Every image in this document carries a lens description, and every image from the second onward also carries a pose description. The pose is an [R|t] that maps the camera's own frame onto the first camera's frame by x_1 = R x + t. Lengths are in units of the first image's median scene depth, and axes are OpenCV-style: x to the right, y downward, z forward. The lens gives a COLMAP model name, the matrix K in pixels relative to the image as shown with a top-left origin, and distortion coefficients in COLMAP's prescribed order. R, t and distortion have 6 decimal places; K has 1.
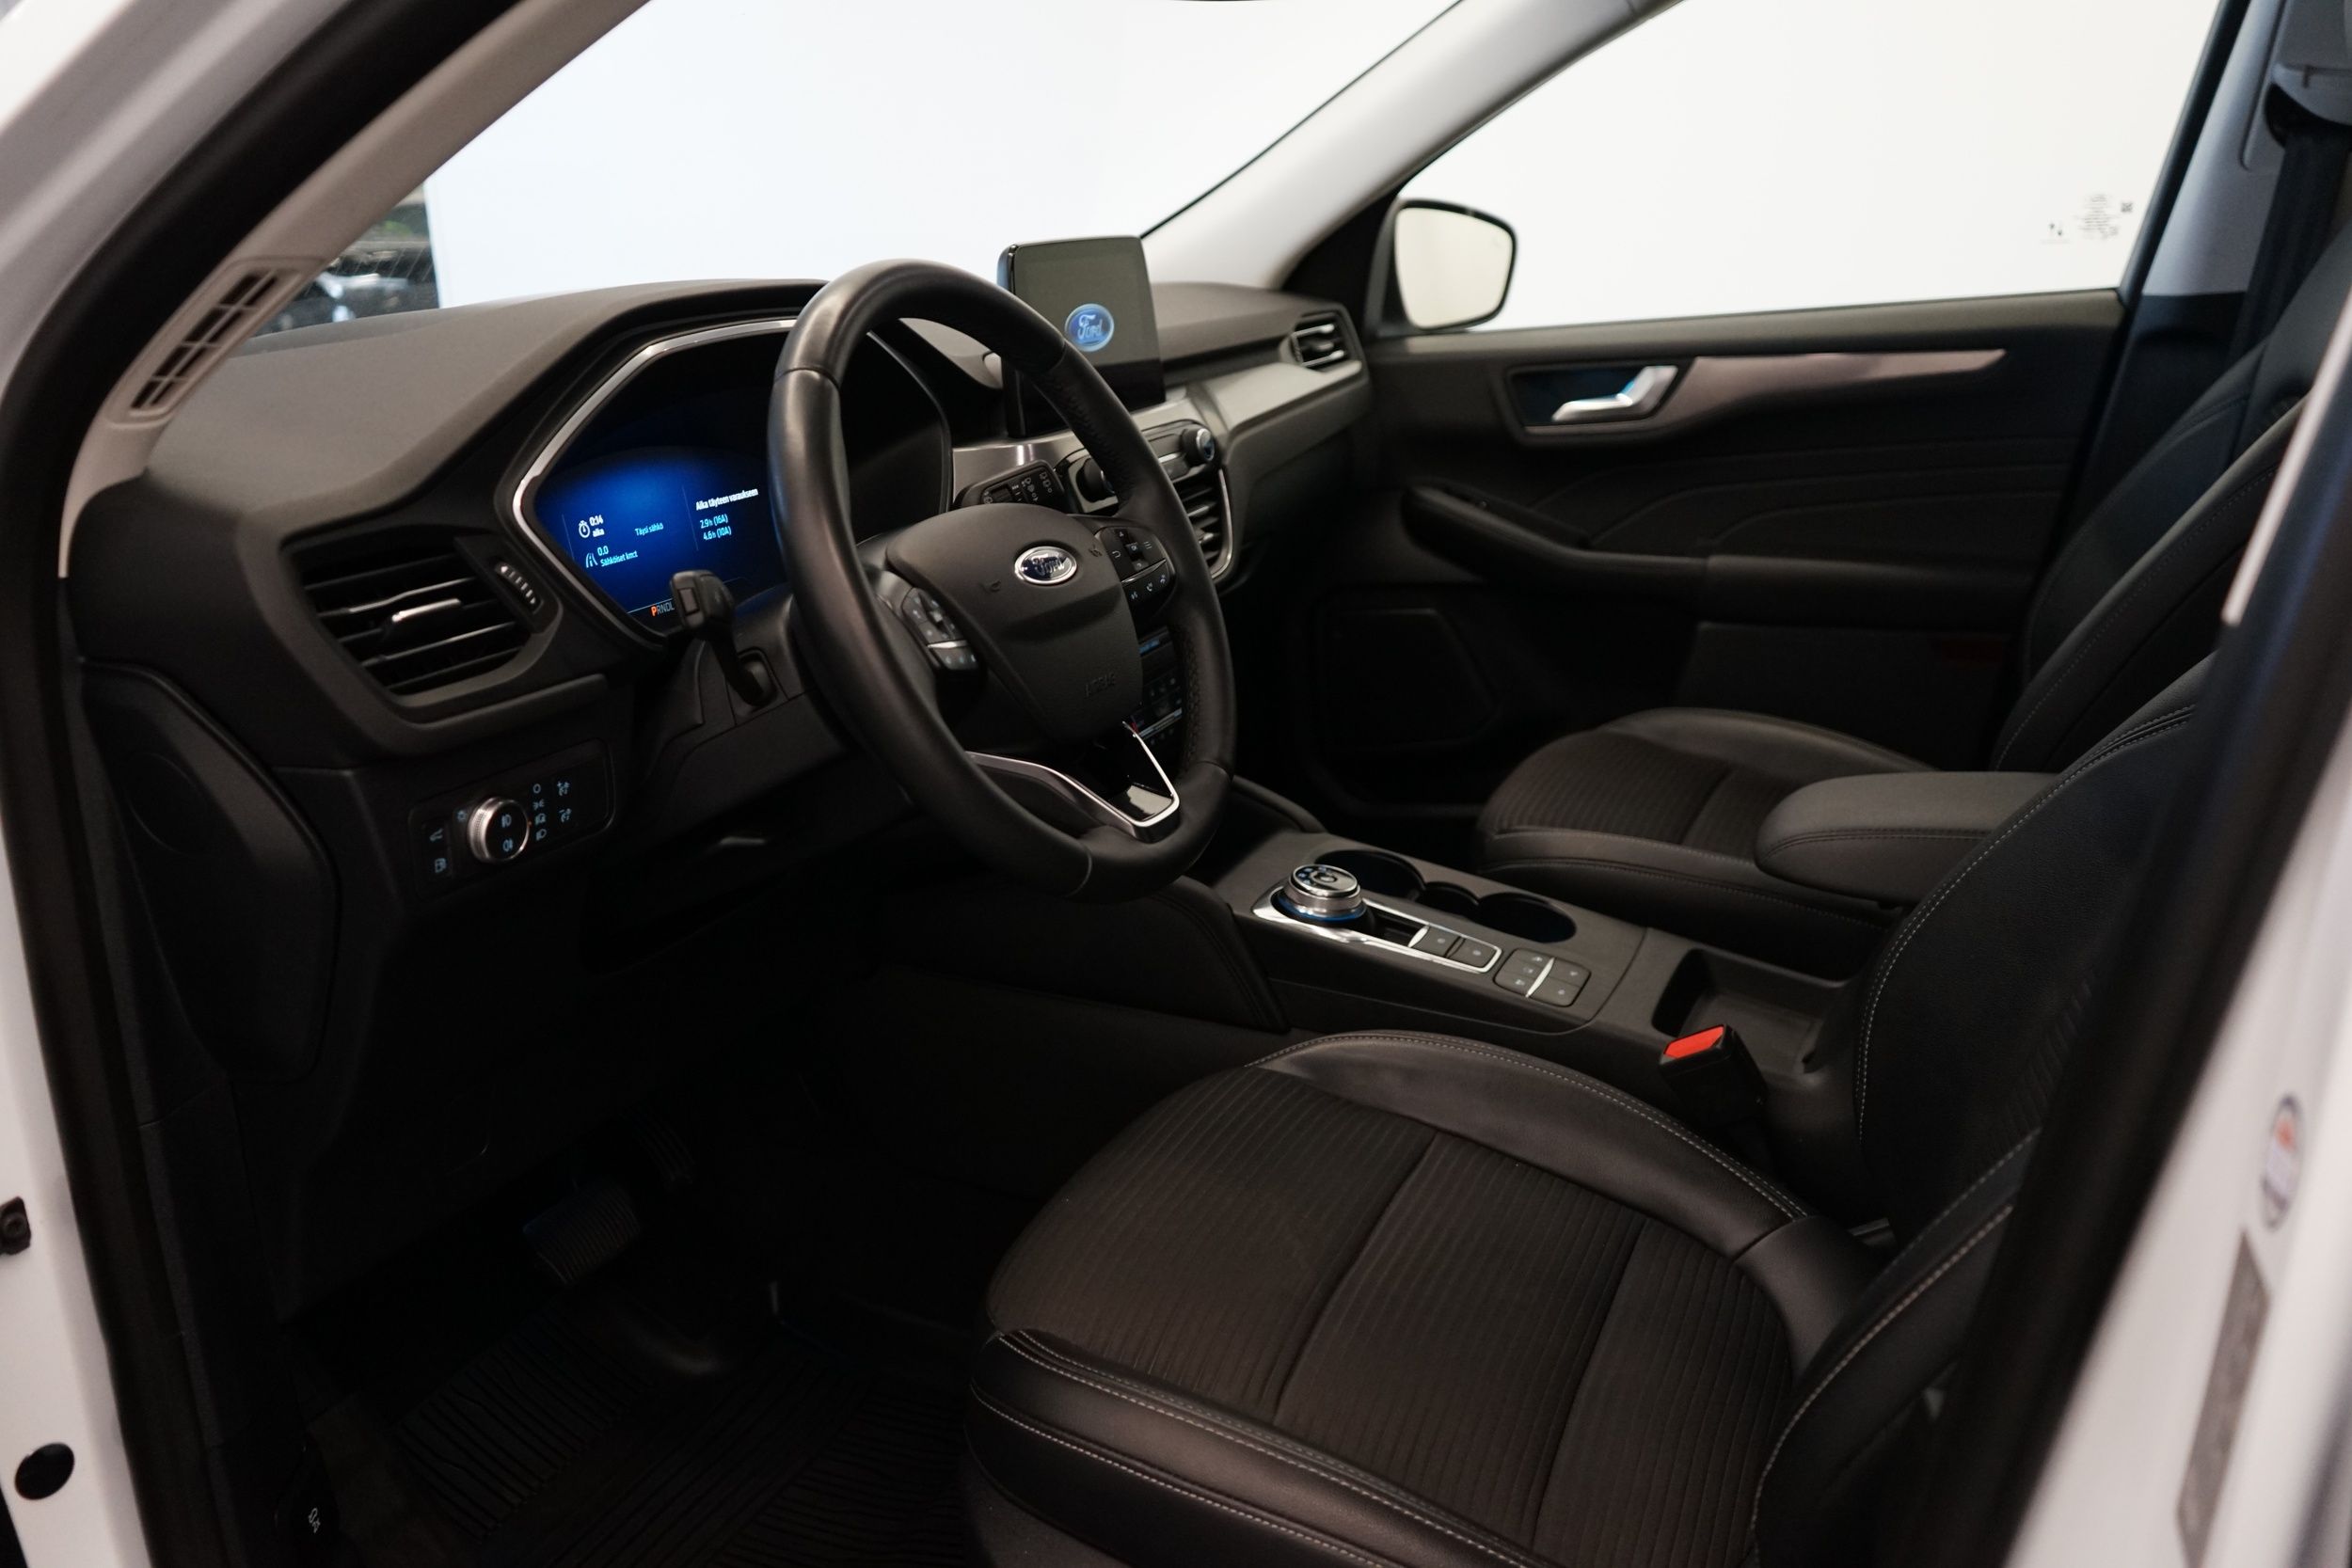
lens RADIAL K [[2012.7, 0, 1167.8], [0, 2012.7, 781.9], [0, 0, 1]] dist [-0.006229, 0.017362]
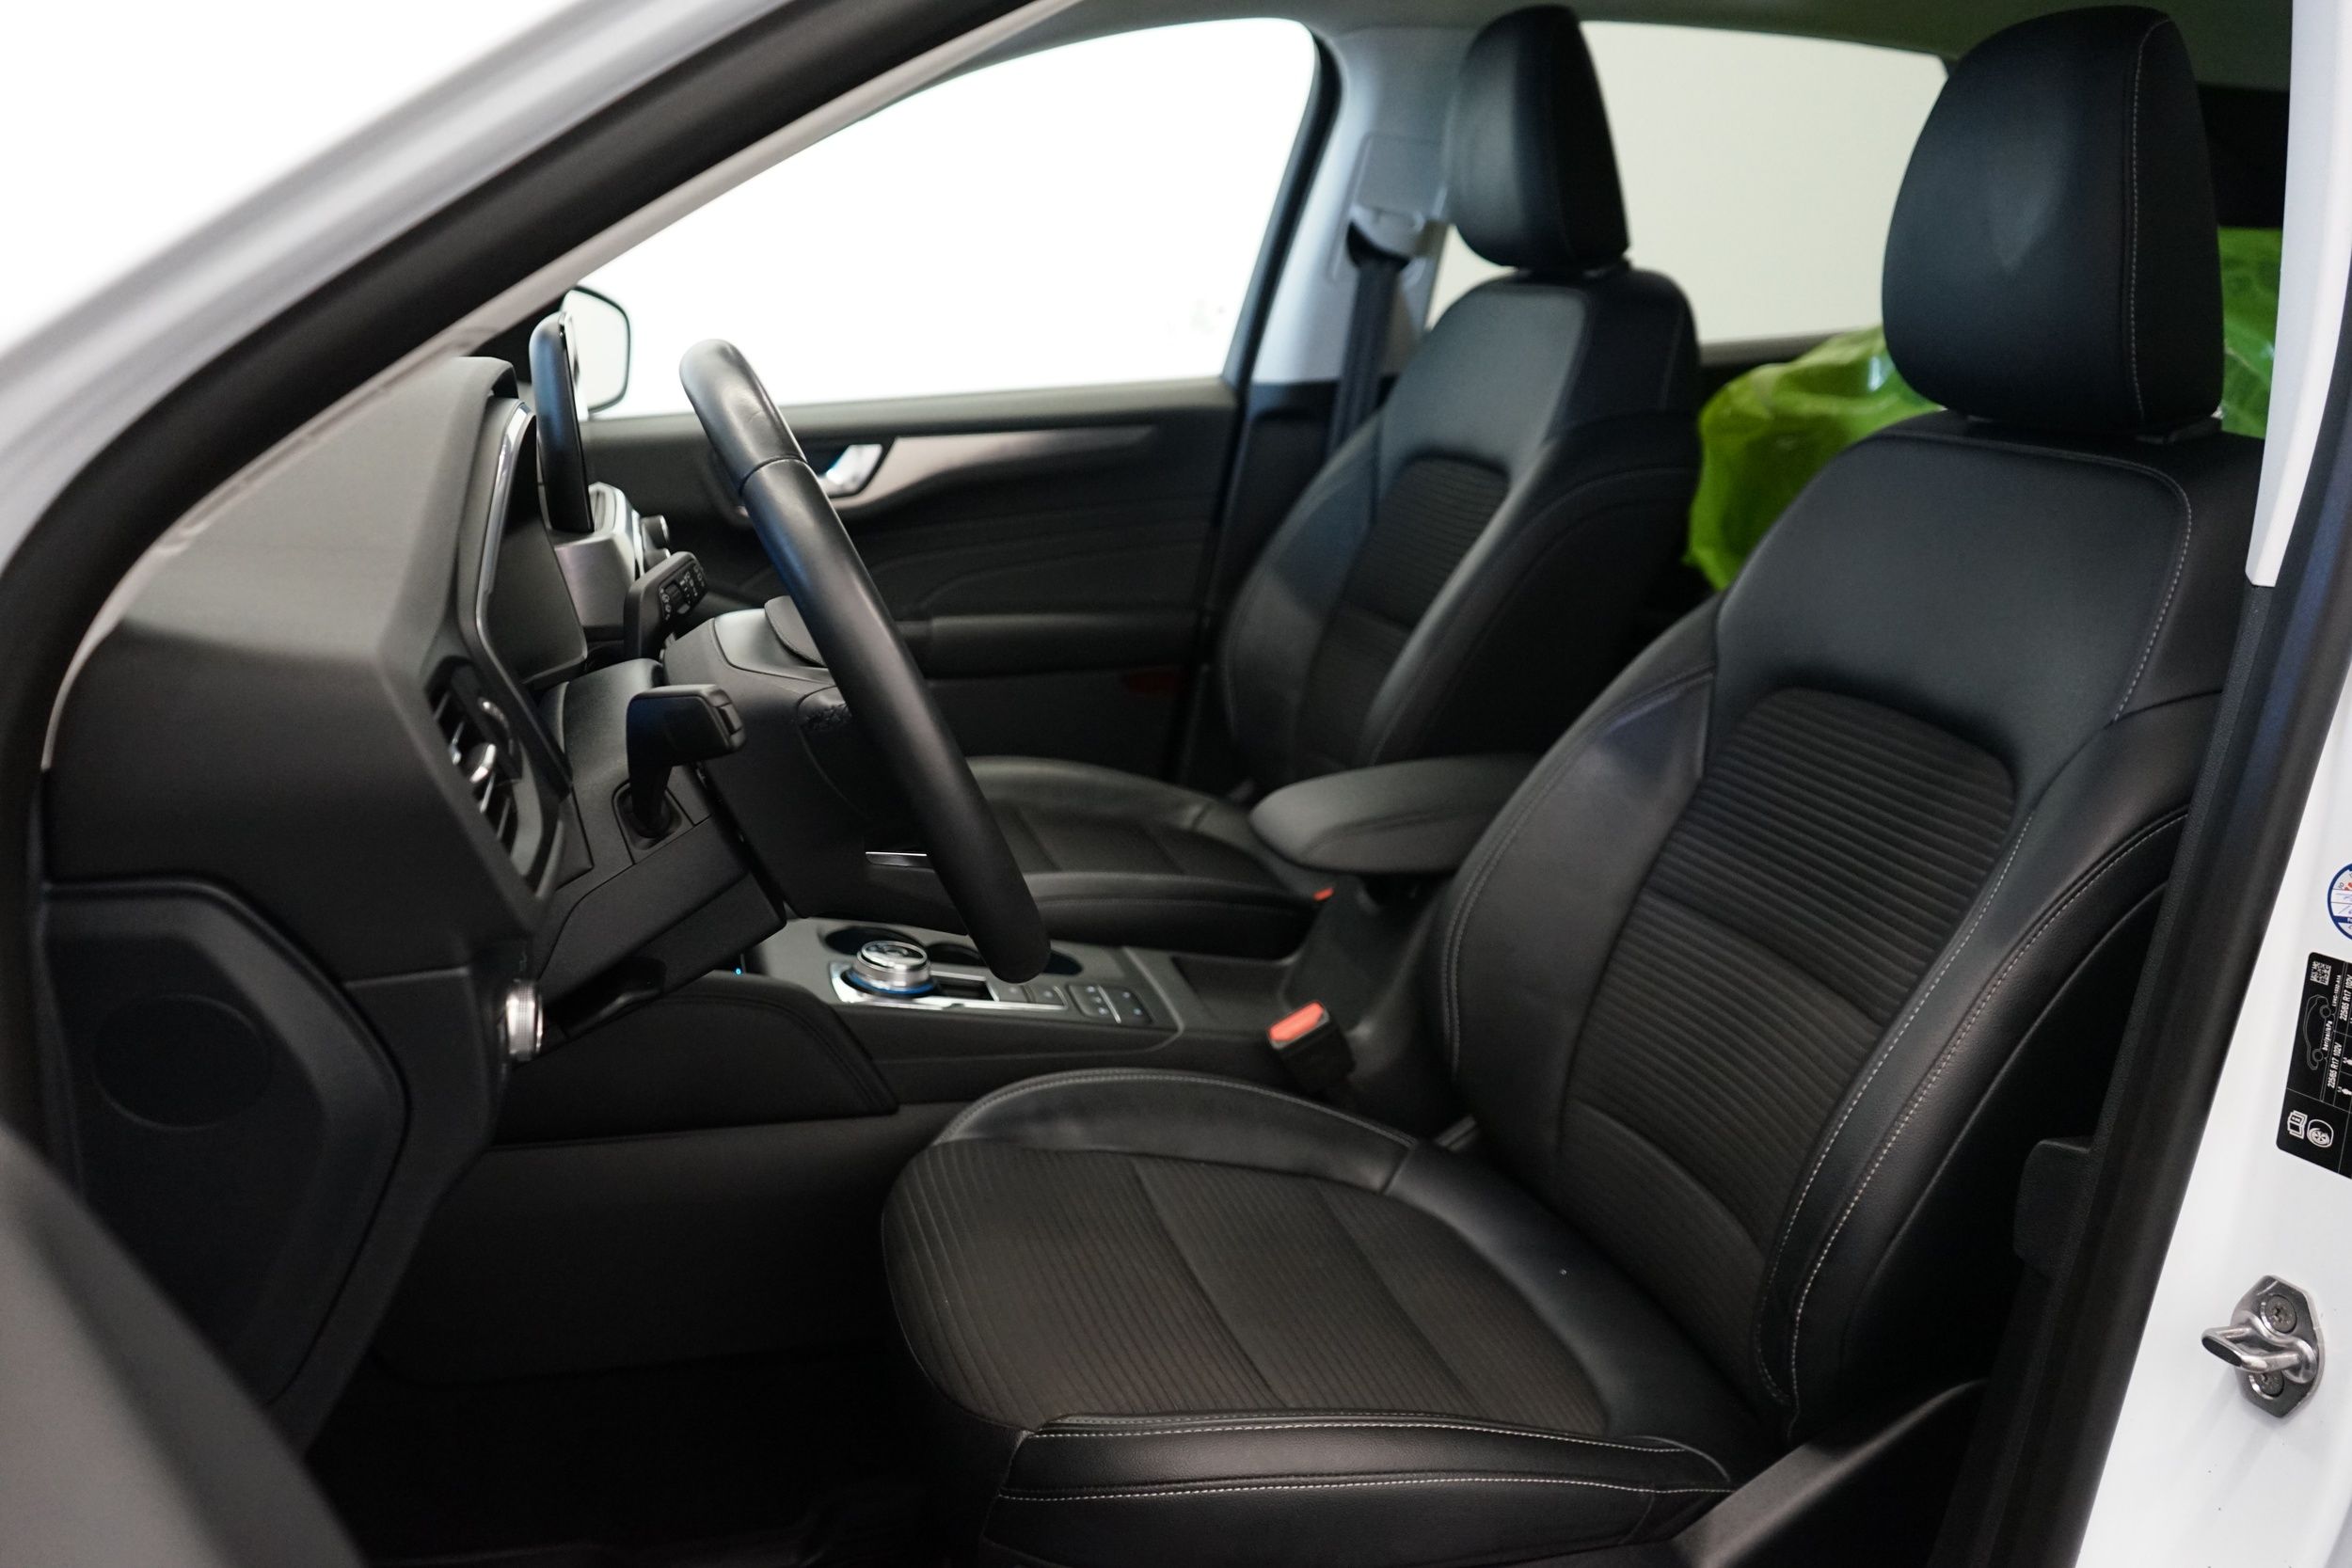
lens RADIAL K [[2012.7, 0, 1166.5], [0, 2012.7, 787.7], [0, 0, 1]] dist [-0.006229, 0.017362]
pose [[0.760055, -0.123109, 0.638091, -0.402698], [0.145145, 0.989247, 0.017971, -0.029064], [-0.633442, 0.078957, 0.769751, 0.117377]]
